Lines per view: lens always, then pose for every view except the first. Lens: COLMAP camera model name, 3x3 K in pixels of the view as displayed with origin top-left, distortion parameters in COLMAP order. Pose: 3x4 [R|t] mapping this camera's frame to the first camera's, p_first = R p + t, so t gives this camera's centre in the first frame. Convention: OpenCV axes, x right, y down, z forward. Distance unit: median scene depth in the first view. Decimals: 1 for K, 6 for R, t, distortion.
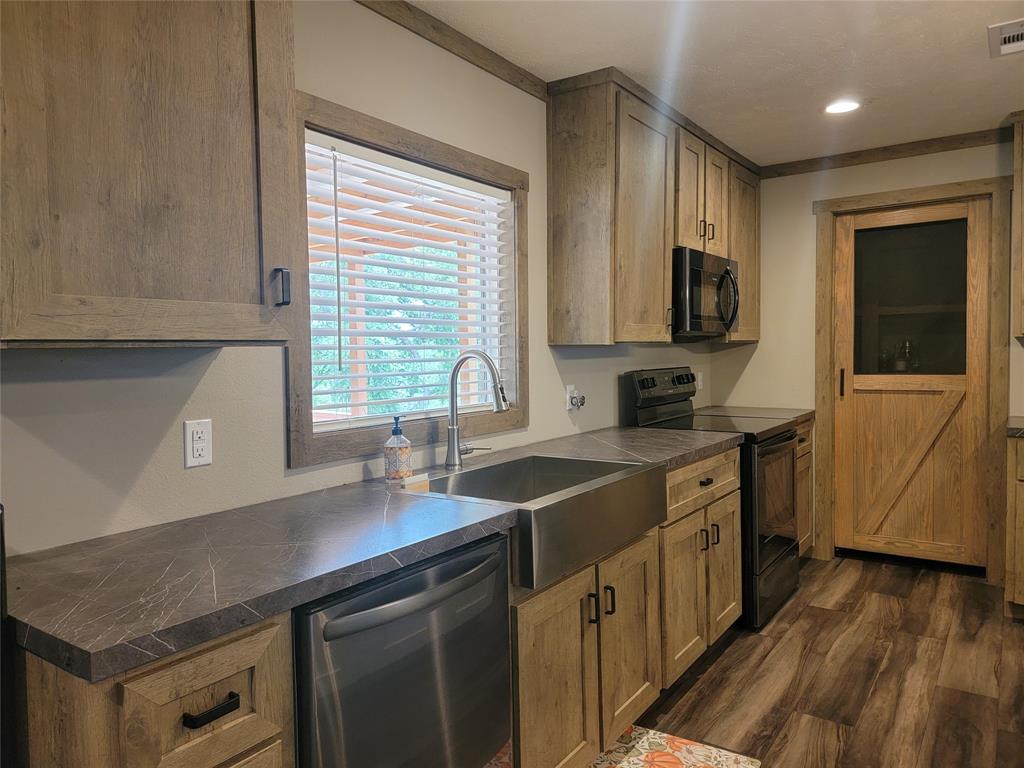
lens RADIAL K [[715.5, 0, 512.0], [0, 715.5, 384.0], [0, 0, 1]] dist [0.096220, -0.083182]
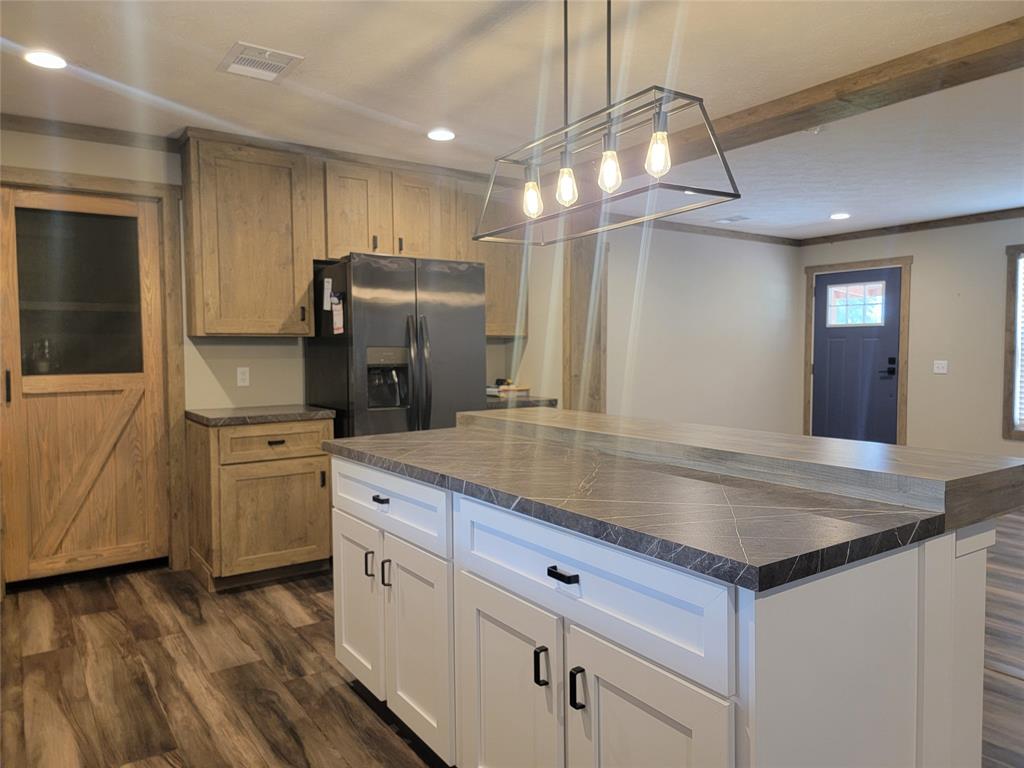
lens RADIAL K [[715.5, 0, 512.0], [0, 715.5, 384.0], [0, 0, 1]] dist [0.096220, -0.083182]
pose [[0.354615, -0.036741, 0.934290, -0.163851], [0.049189, 0.998577, 0.020599, 0.008179], [-0.933718, 0.038652, 0.355918, 0.187039]]
